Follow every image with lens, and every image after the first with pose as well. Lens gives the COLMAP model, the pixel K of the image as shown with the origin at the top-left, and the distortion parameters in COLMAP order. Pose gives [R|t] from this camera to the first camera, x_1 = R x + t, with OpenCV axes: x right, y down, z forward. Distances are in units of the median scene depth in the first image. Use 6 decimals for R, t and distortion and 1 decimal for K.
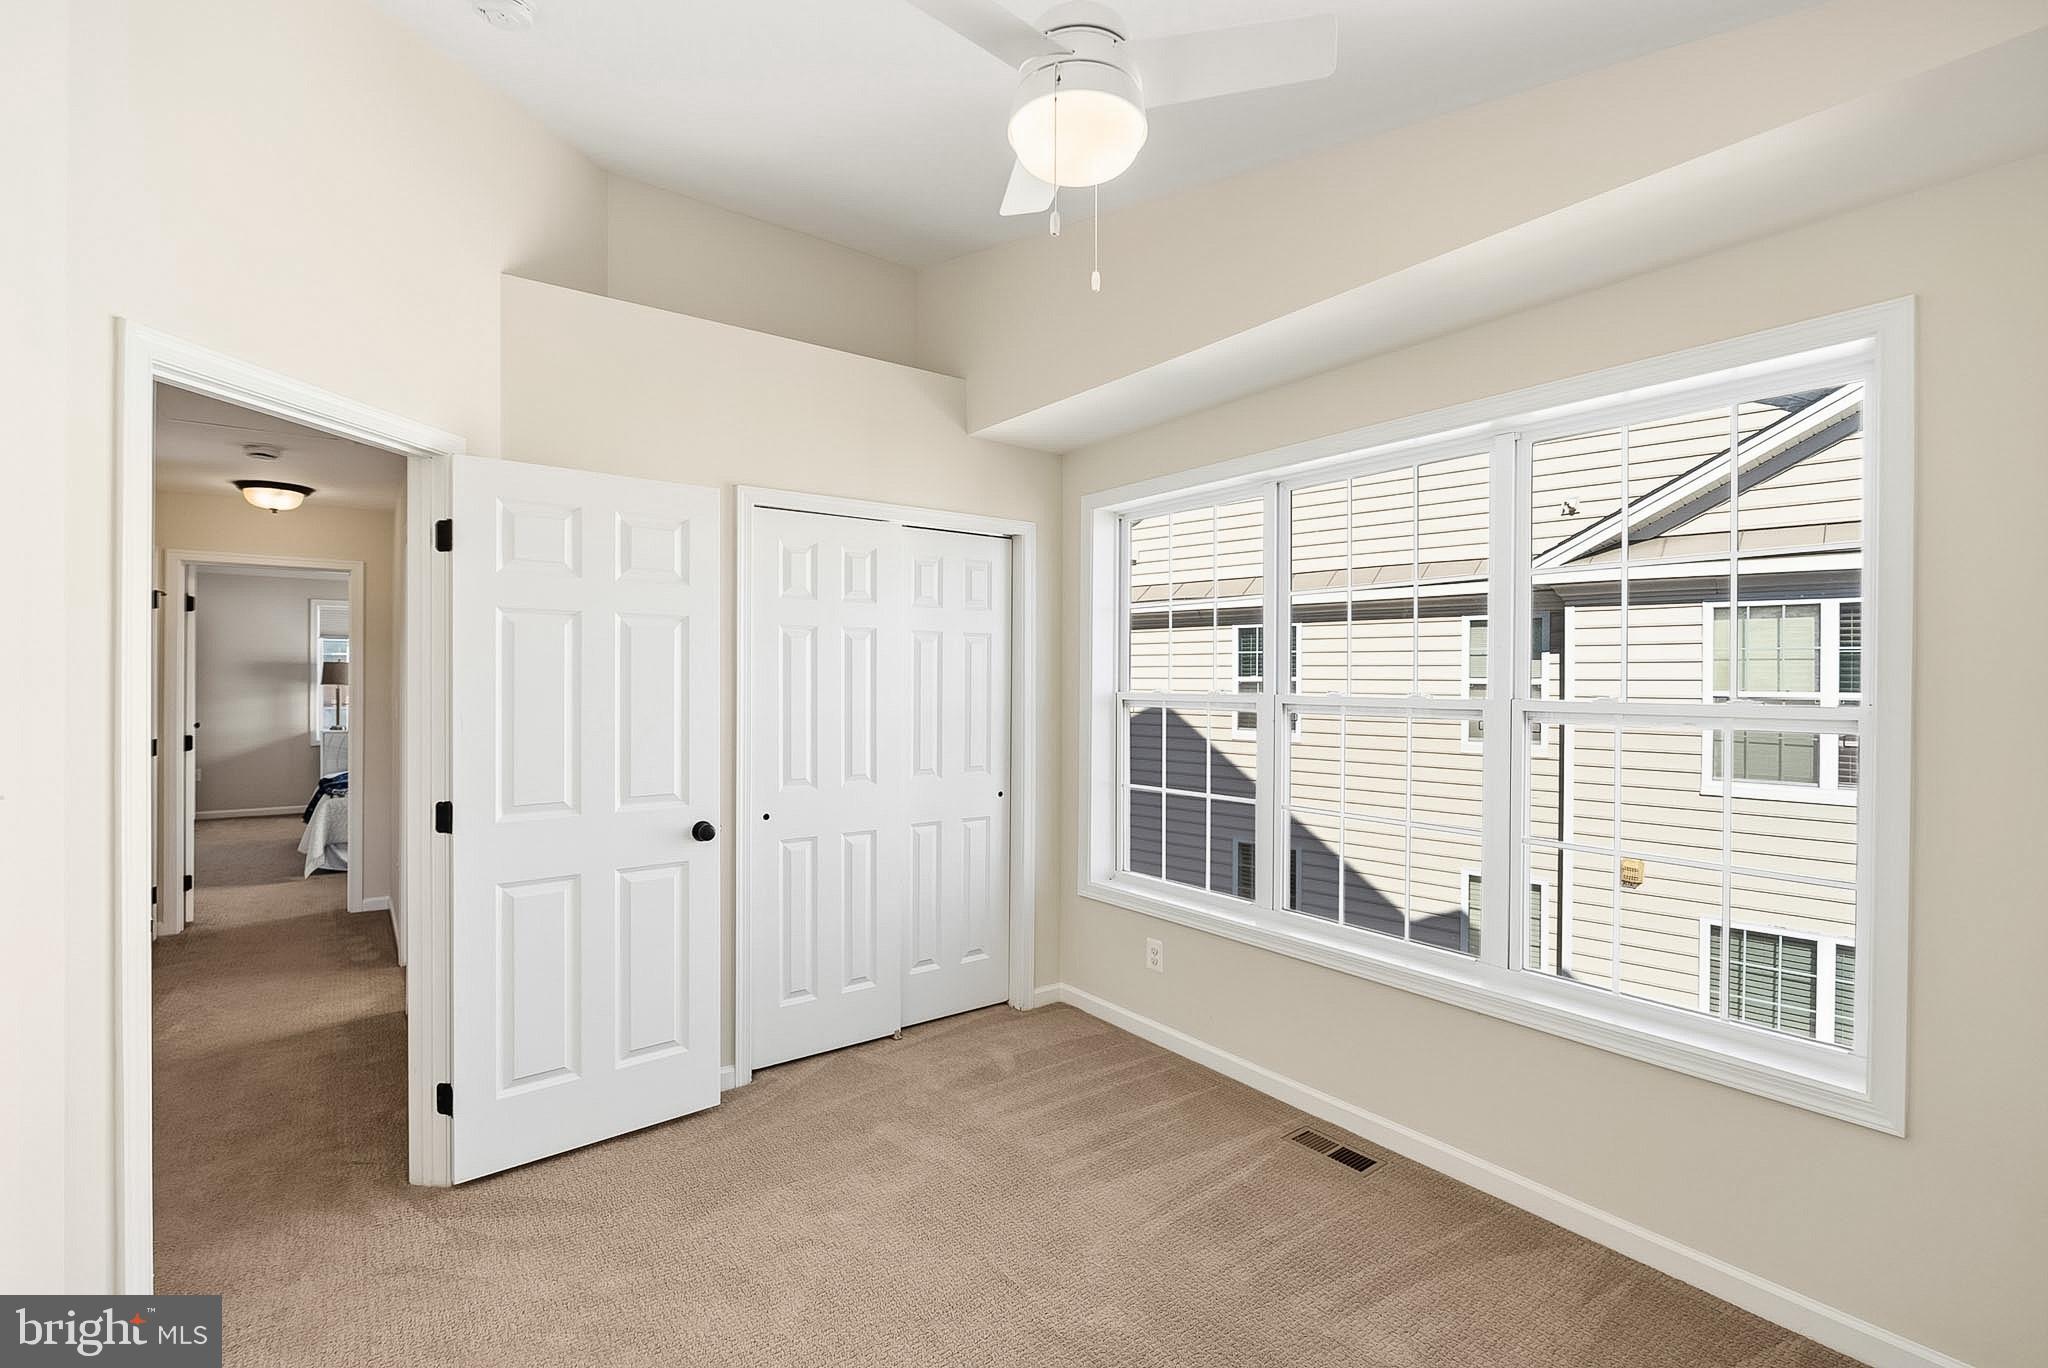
lens RADIAL K [[937.4, 0, 1013.5], [0, 937.4, 684.0], [0, 0, 1]] dist [-0.004804, -0.001102]
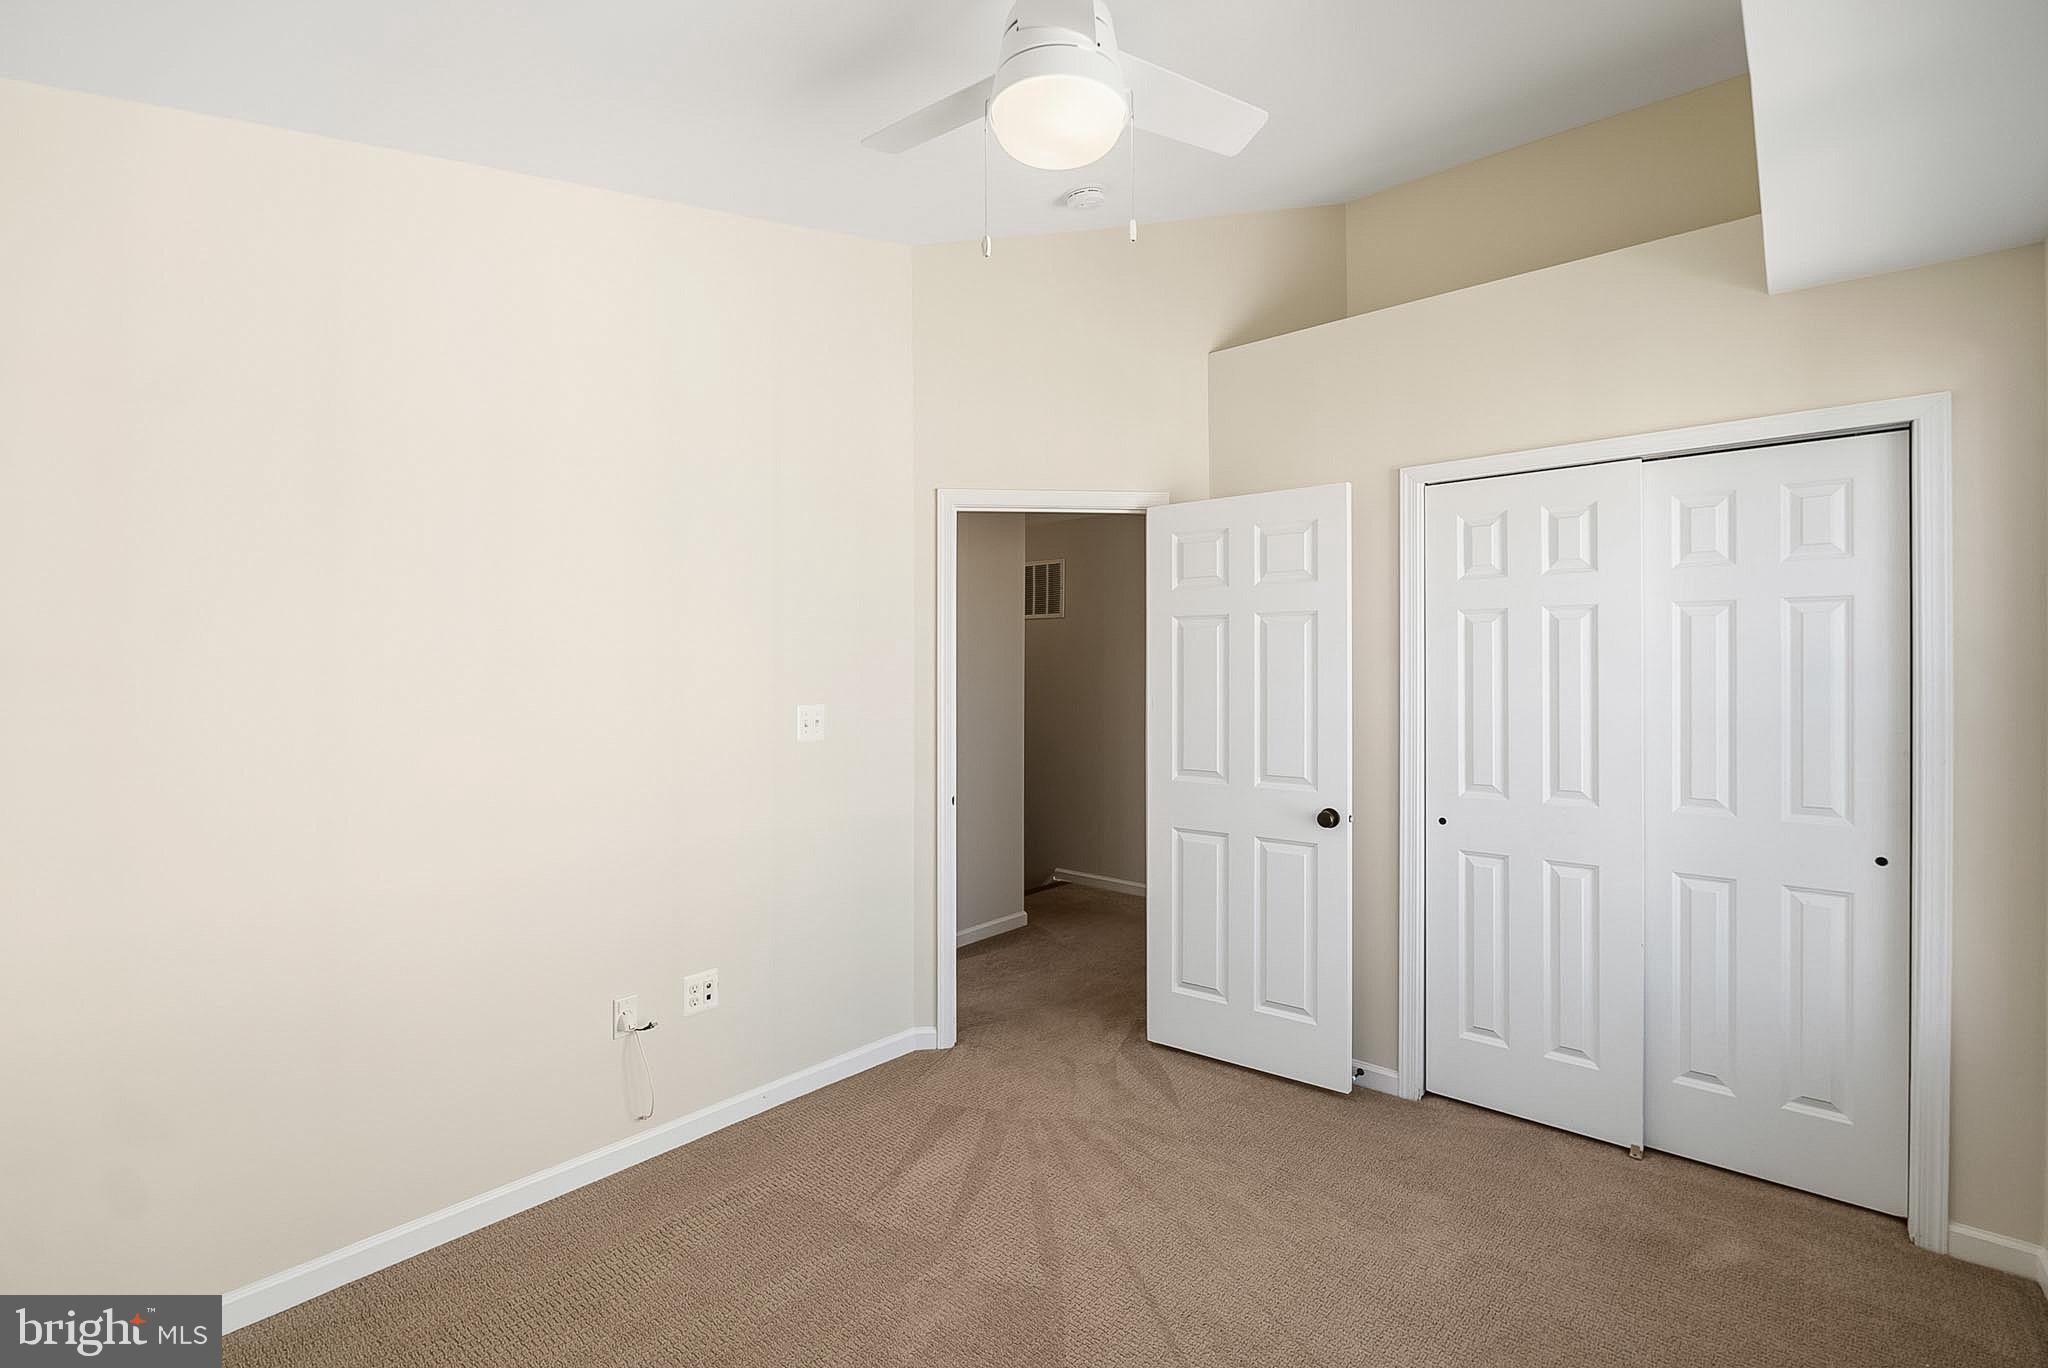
lens RADIAL K [[937.4, 0, 1024.0], [0, 937.4, 667.3], [0, 0, 1]] dist [-0.004804, -0.001102]
pose [[0.199403, -0.006840, -0.979894, 0.510709], [-0.001298, 0.999973, -0.007245, -0.000860], [0.979917, 0.002716, 0.199388, 0.386908]]
